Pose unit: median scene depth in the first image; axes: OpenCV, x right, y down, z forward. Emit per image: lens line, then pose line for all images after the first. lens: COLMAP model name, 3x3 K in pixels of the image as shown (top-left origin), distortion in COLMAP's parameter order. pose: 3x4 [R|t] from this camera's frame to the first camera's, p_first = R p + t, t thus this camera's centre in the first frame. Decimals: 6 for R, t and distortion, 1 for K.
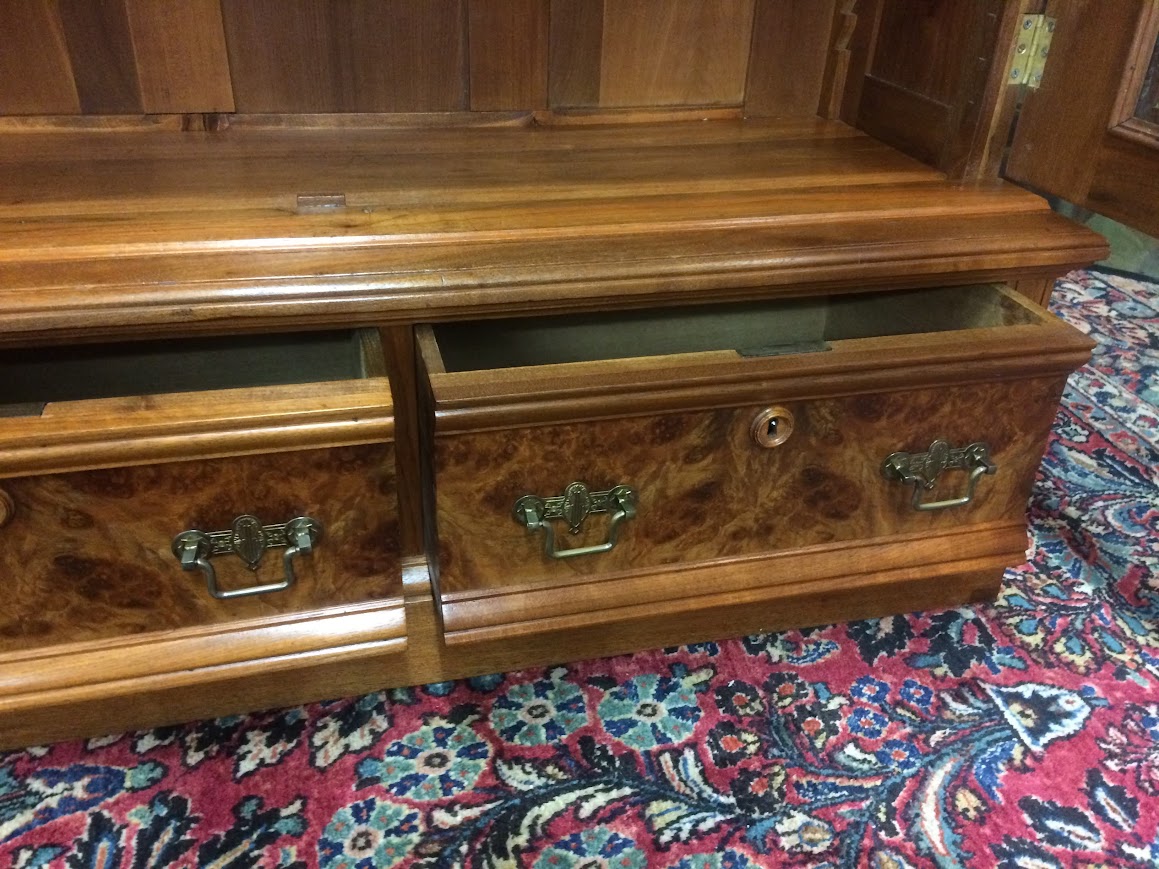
lens RADIAL K [[985.8, 0, 583.1], [0, 985.8, 436.6], [0, 0, 1]] dist [0.119426, -0.182777]
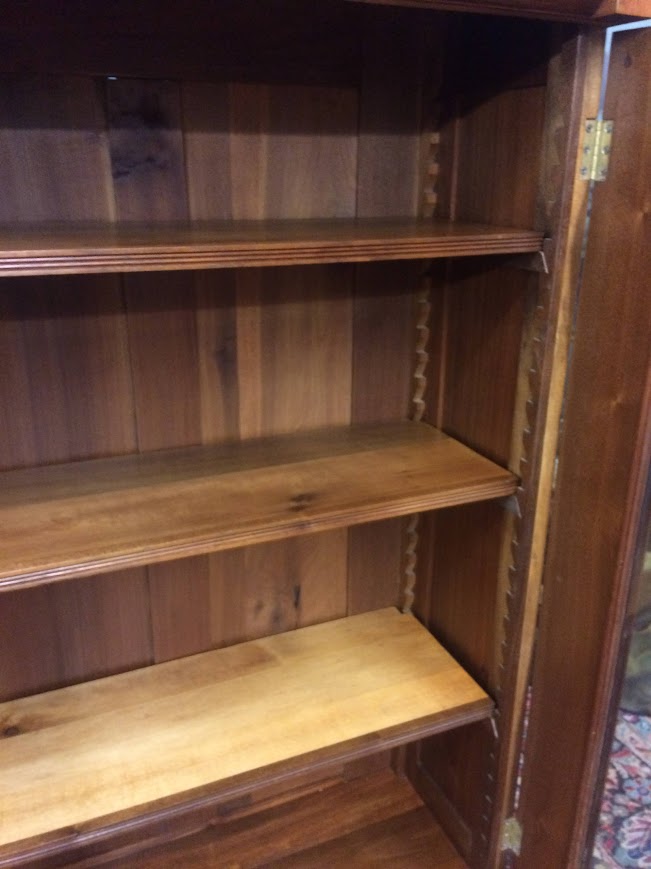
lens RADIAL K [[739.1, 0, 316.7], [0, 739.1, 431.5], [0, 0, 1]] dist [0.119426, -0.182777]
pose [[0.989660, -0.078669, 0.119938, 0.030086], [0.098375, 0.980796, -0.168409, -0.910954], [-0.104386, 0.178466, 0.978393, -0.326612]]
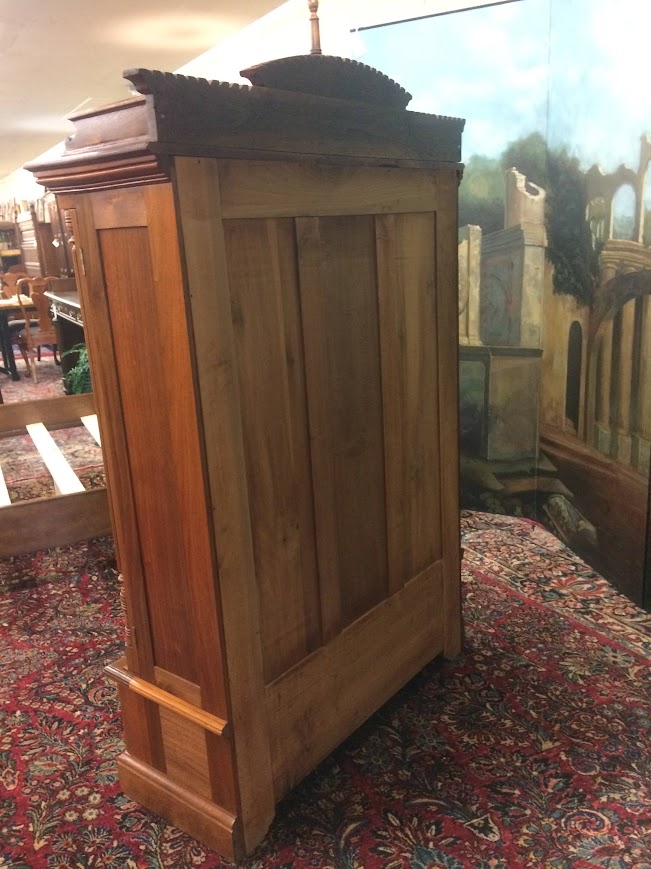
lens RADIAL K [[739.1, 0, 320.3], [0, 739.1, 430.8], [0, 0, 1]] dist [0.119426, -0.182777]
pose [[0.195164, 0.199111, -0.960347, 2.350547], [-0.445522, 0.890317, 0.094052, -0.771040], [0.873740, 0.409500, 0.262467, -0.446223]]
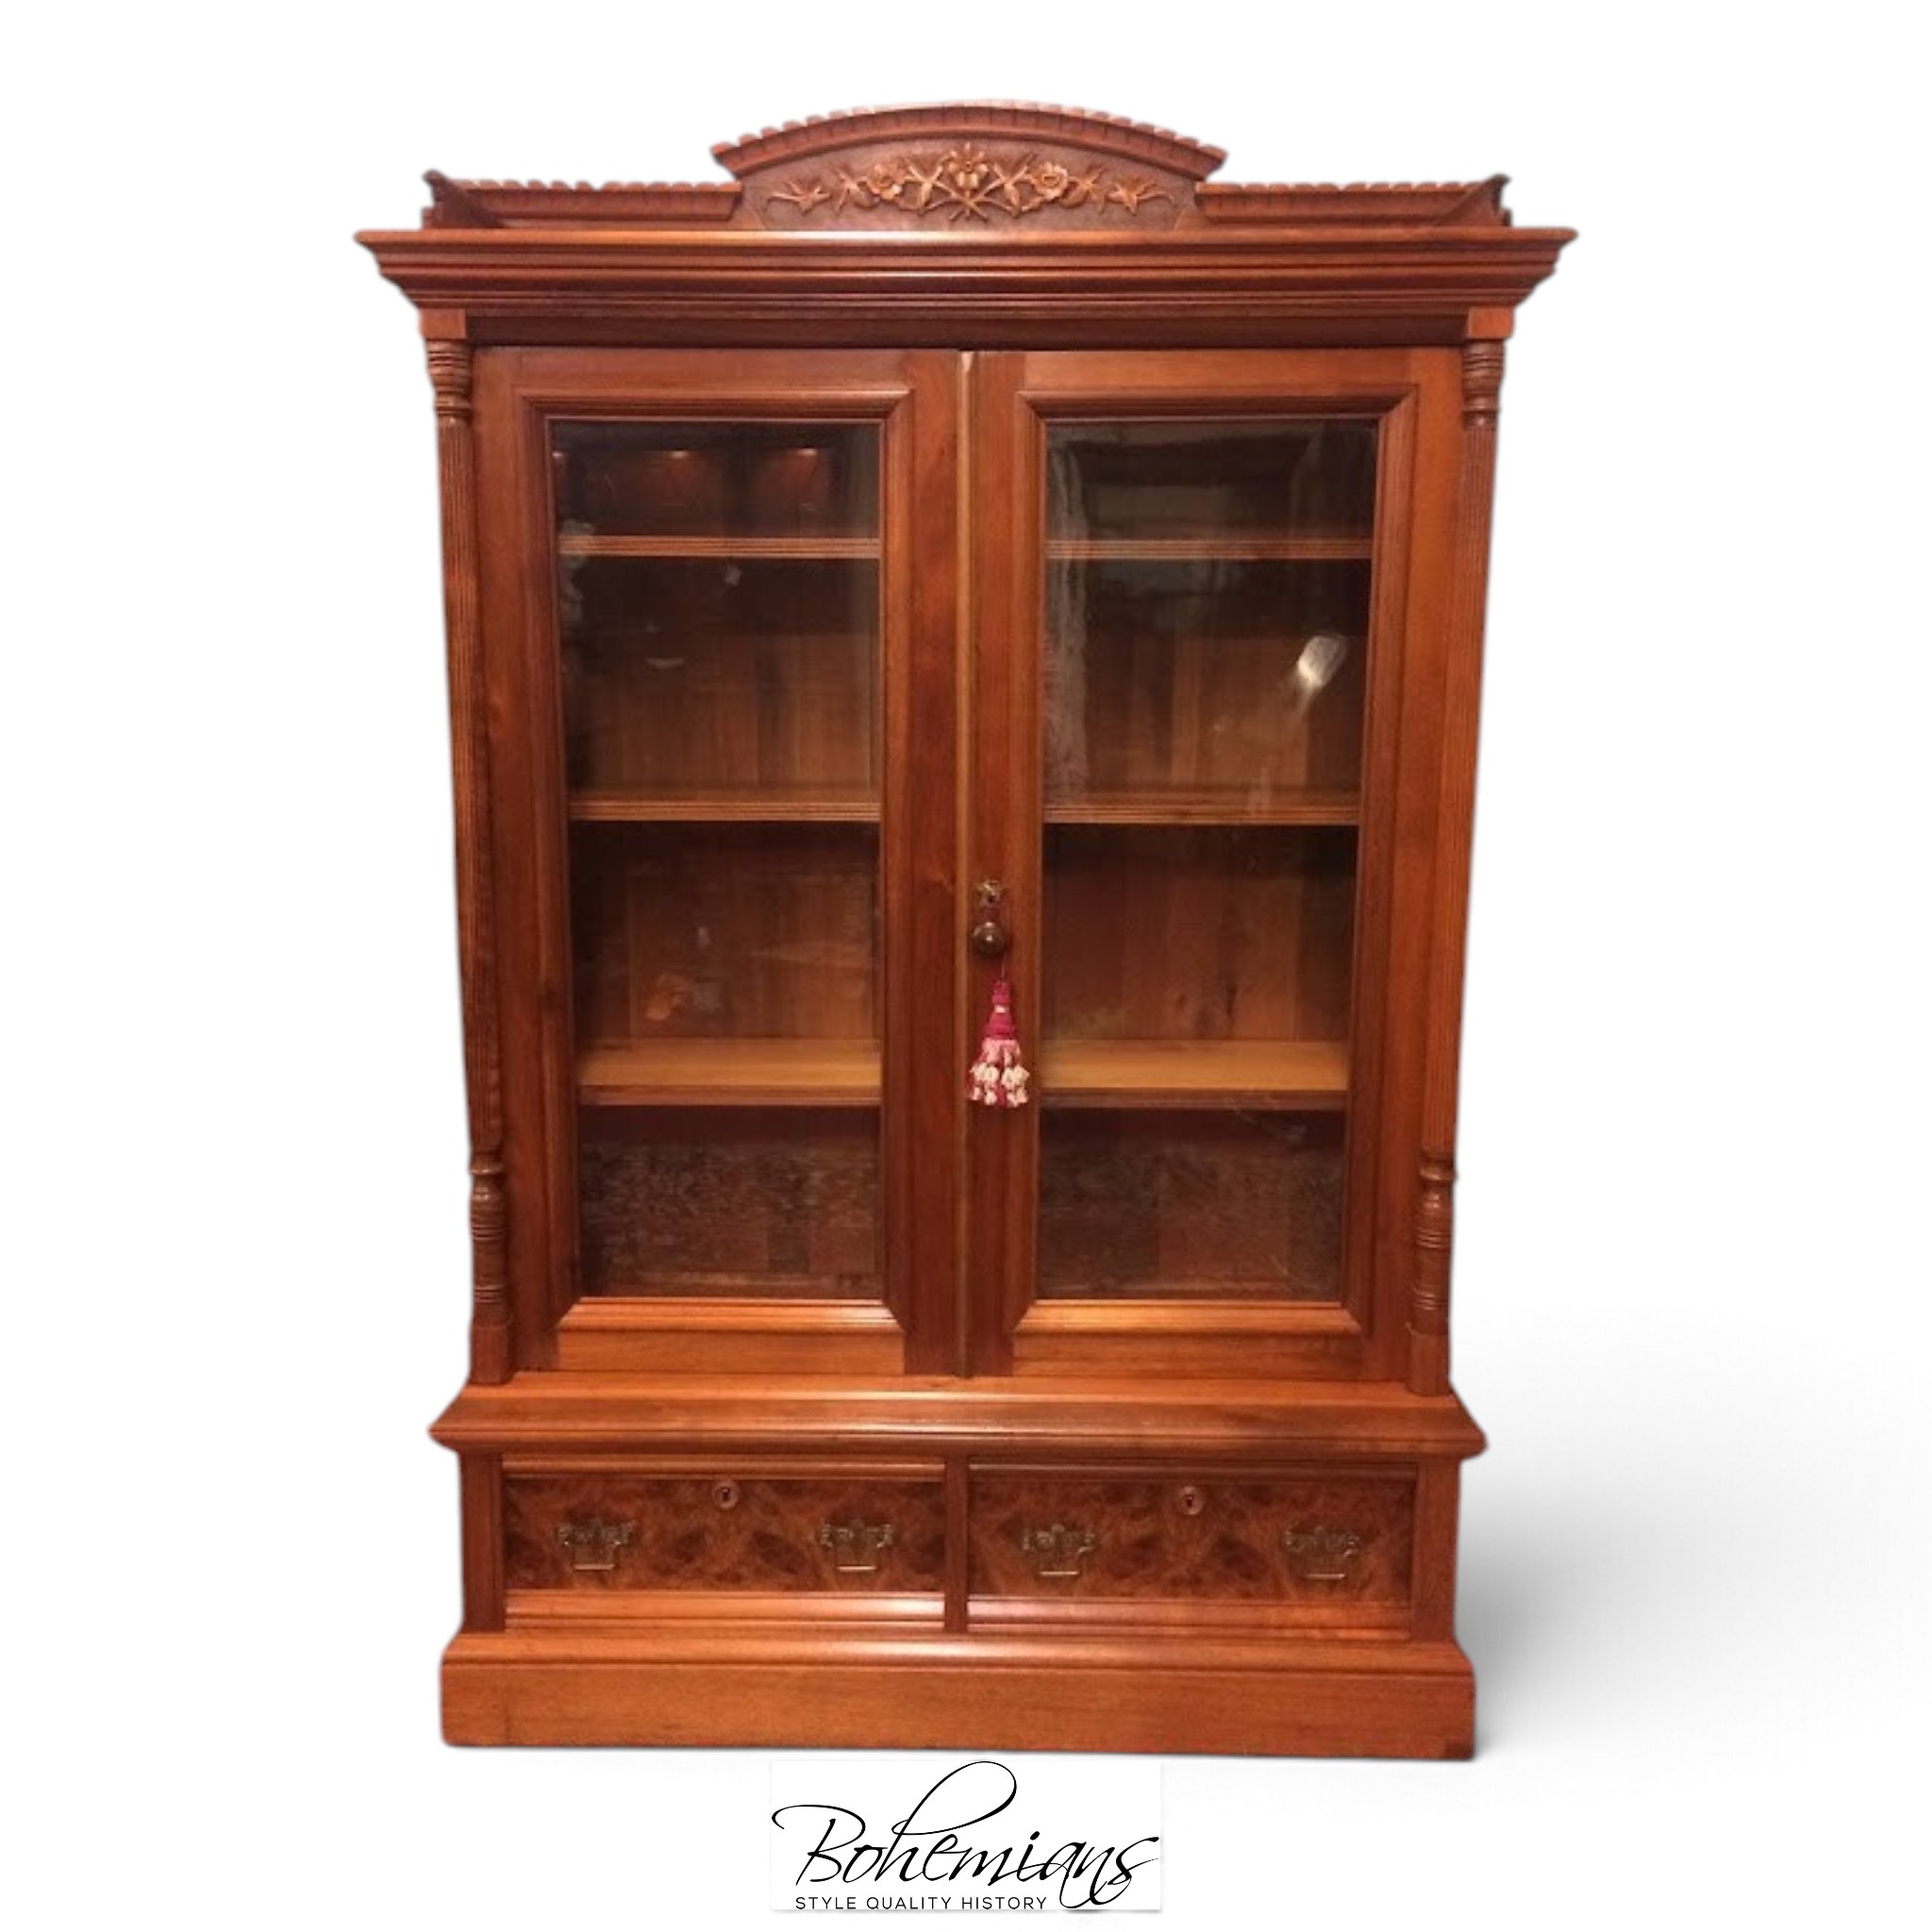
lens RADIAL K [[1859.7, 0, 950.6], [0, 1859.7, 933.1], [0, 0, 1]] dist [0.079183, 0.000000]
pose [[0.963399, 0.011507, -0.267826, 0.498827], [-0.106045, 0.933943, -0.341327, 0.106605], [0.246206, 0.357236, 0.900980, -1.667287]]
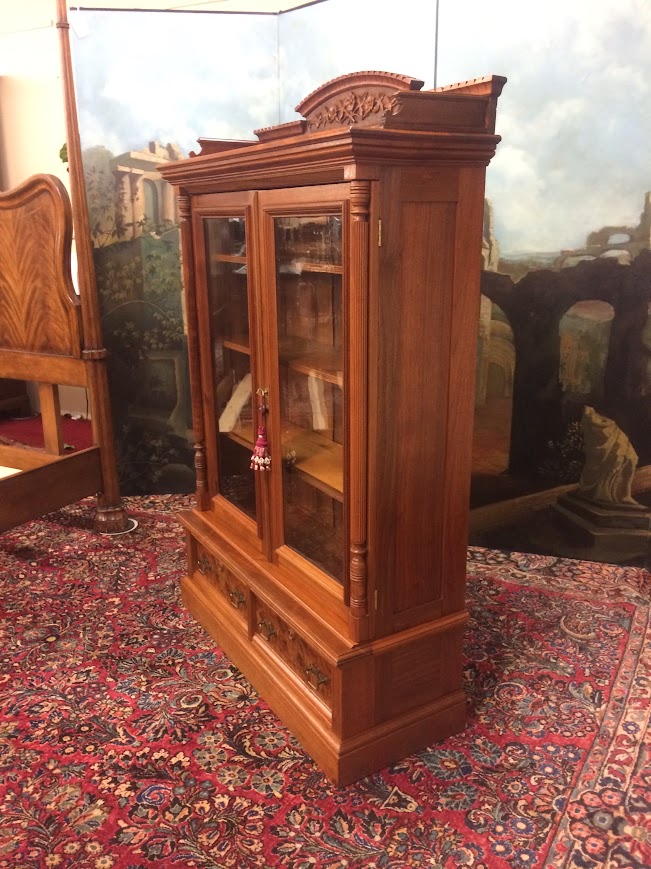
lens RADIAL K [[739.1, 0, 322.6], [0, 739.1, 433.0], [0, 0, 1]] dist [0.119426, -0.182777]
pose [[0.727189, 0.144622, -0.671029, 1.834998], [-0.319566, 0.936485, -0.144477, -0.145326], [0.607514, 0.319500, 0.727218, -1.537888]]
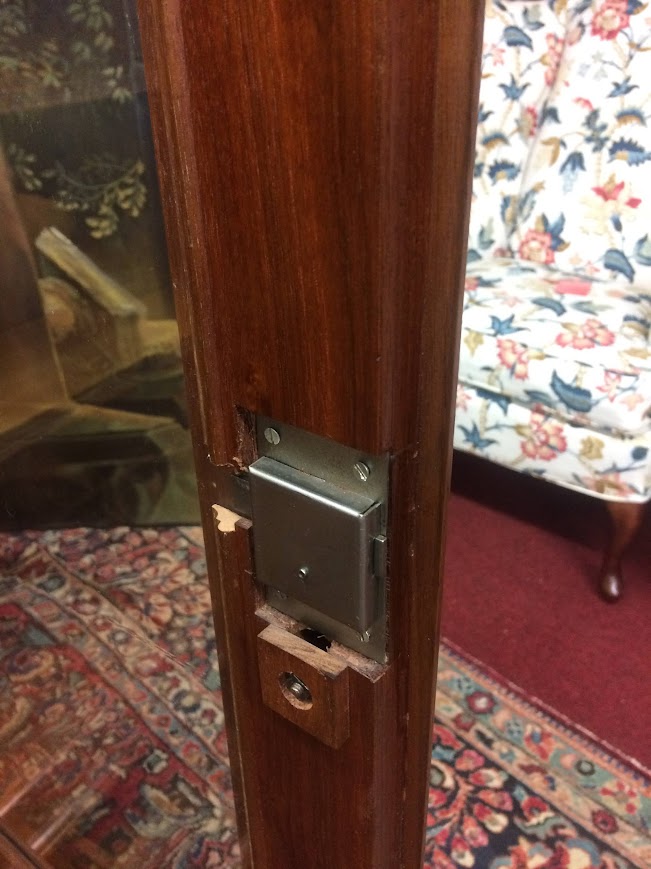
lens RADIAL K [[739.1, 0, 343.4], [0, 739.1, 416.8], [0, 0, 1]] dist [0.119426, -0.182777]
pose [[0.837243, -0.308595, 0.451435, 0.632530], [0.322207, 0.945416, 0.048698, -0.628961], [-0.441822, 0.104683, 0.890974, -0.013391]]
